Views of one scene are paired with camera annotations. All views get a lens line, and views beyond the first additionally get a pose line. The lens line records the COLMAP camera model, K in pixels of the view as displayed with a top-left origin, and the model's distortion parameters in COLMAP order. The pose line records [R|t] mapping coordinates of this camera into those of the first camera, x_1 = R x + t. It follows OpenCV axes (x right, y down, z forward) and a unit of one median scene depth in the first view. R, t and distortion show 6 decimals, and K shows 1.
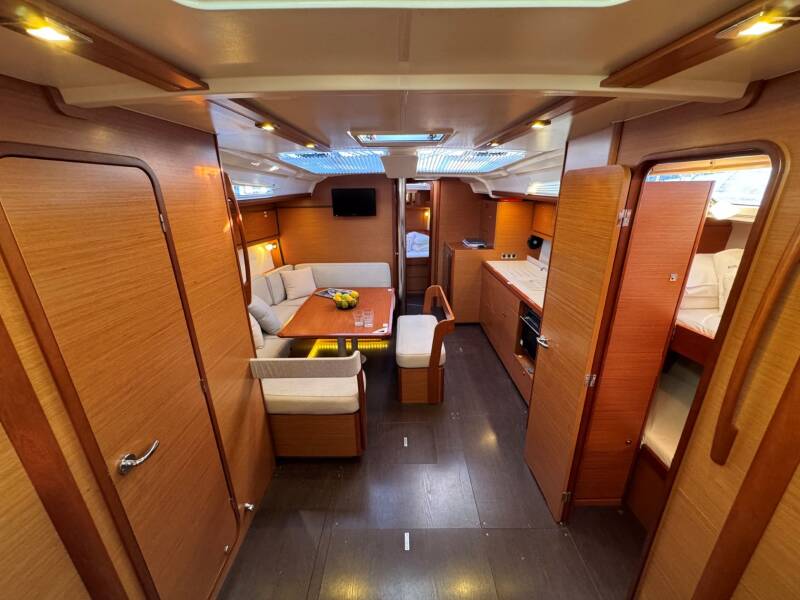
lens RADIAL K [[320.0, 0, 400.6], [0, 320.0, 299.0], [0, 0, 1]] dist [-0.001601, -0.000110]
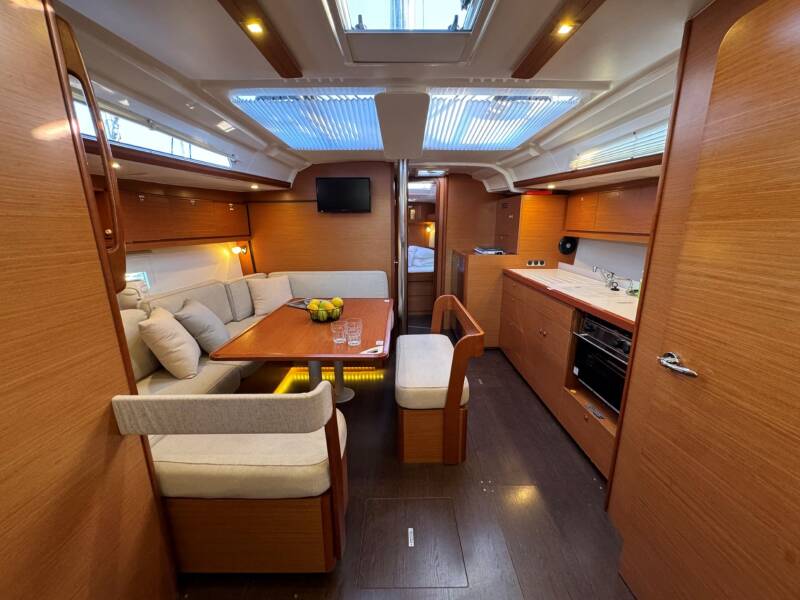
lens RADIAL K [[320.0, 0, 400.6], [0, 320.0, 299.0], [0, 0, 1]] dist [-0.001601, -0.000110]
pose [[0.999956, 0.005418, 0.007721, -0.007082], [-0.004627, 0.995079, -0.098978, 0.040699], [-0.008219, 0.098938, 0.995060, 0.236653]]
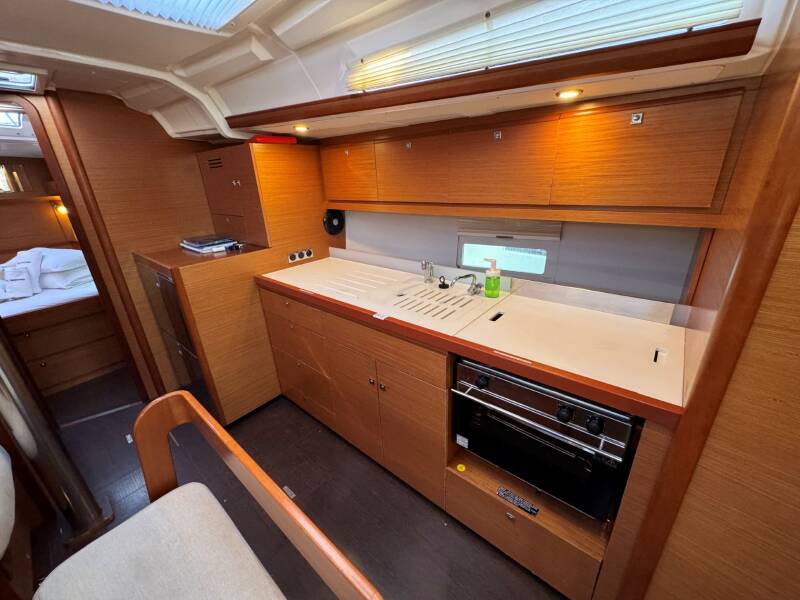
lens RADIAL K [[317.8, 0, 400.4], [0, 317.8, 299.1], [0, 0, 1]] dist [-0.003210, 0.000141]
pose [[0.645381, -0.294252, 0.704910, 0.064883], [0.284013, 0.949104, 0.136158, -0.100625], [-0.709098, 0.112330, 0.696105, 0.591904]]
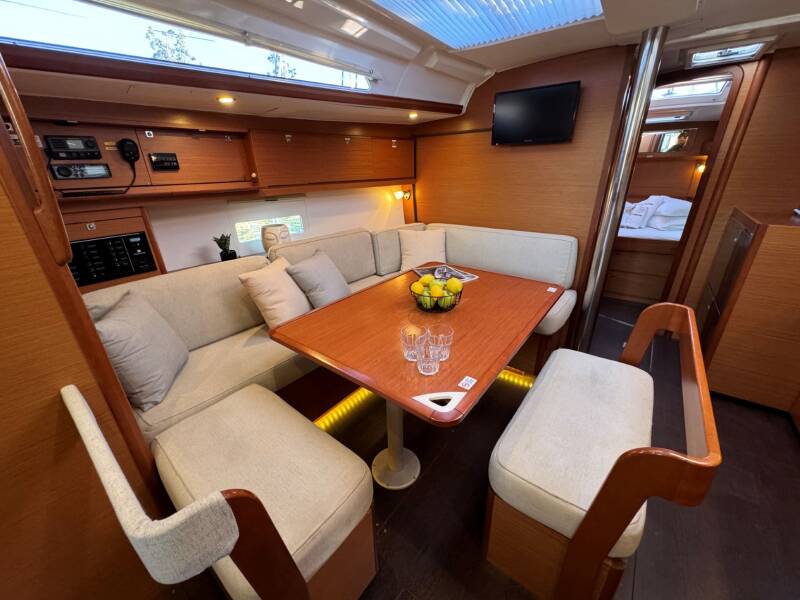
lens RADIAL K [[317.8, 0, 400.4], [0, 317.8, 299.1], [0, 0, 1]] dist [-0.003210, 0.000141]
pose [[0.793524, 0.231739, -0.562687, 0.055081], [-0.185410, 0.972759, 0.139151, -0.036936], [0.579605, -0.006092, 0.814875, 0.460371]]
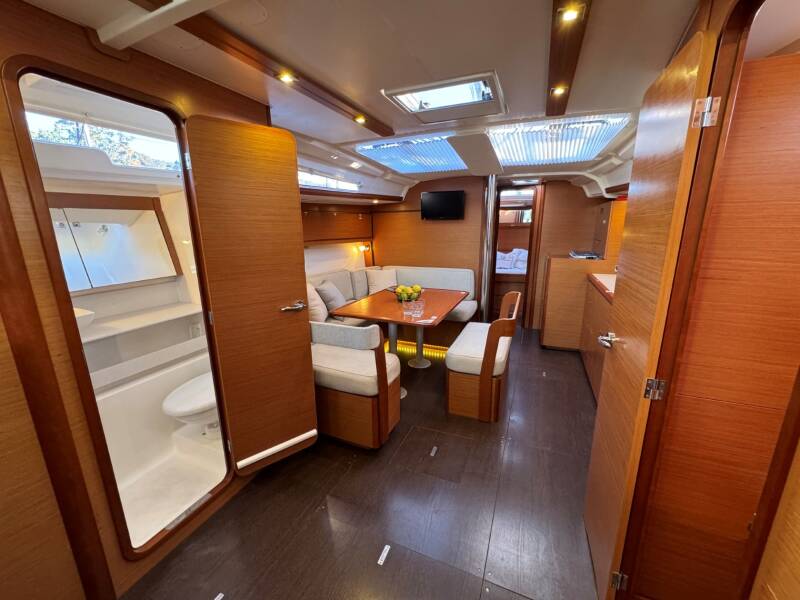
lens RADIAL K [[317.8, 0, 400.4], [0, 317.8, 299.1], [0, 0, 1]] dist [-0.003210, 0.000141]
pose [[0.920723, 0.092420, -0.379114, 0.143256], [-0.129693, 0.988795, -0.073926, 0.077417], [0.368034, 0.117233, 0.922392, 0.088763]]
